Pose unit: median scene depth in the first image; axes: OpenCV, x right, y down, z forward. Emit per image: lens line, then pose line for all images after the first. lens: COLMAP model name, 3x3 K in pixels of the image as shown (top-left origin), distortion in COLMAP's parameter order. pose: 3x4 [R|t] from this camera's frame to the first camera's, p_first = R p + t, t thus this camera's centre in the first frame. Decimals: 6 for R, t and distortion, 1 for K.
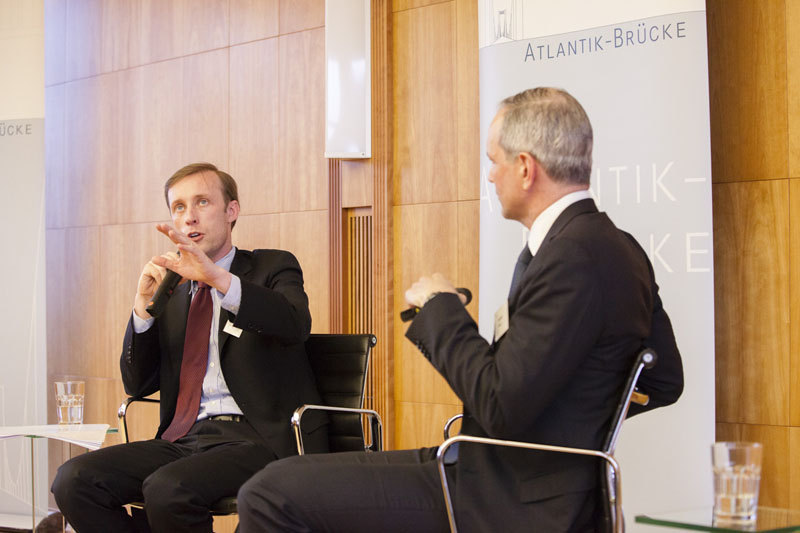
lens RADIAL K [[1654.4, 0, 402.2], [0, 1654.4, 266.3], [0, 0, 1]] dist [-0.021016, 0.000000]
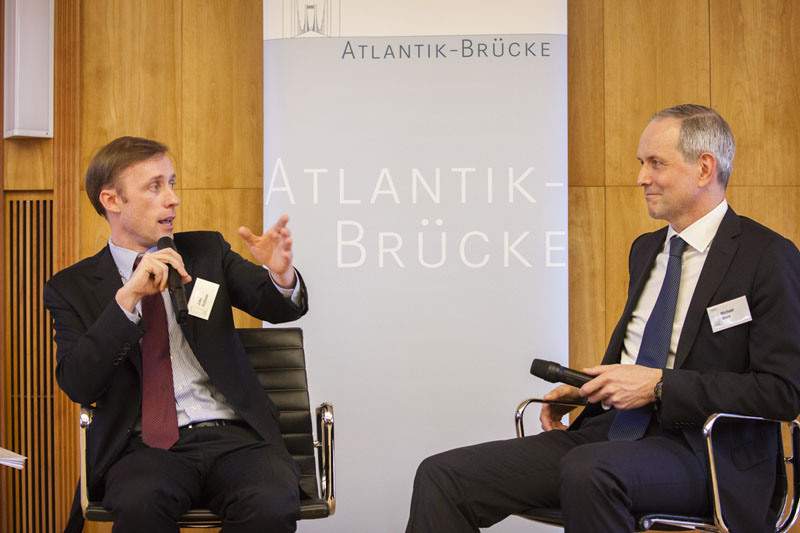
lens RADIAL K [[1622.3, 0, 399.8], [0, 1622.3, 265.4], [0, 0, 1]] dist [-0.108622, 0.000000]
pose [[0.720829, 0.002736, 0.693108, -0.642022], [-0.011851, 0.999895, 0.008377, -0.005235], [-0.693012, -0.014252, 0.720785, 0.273046]]
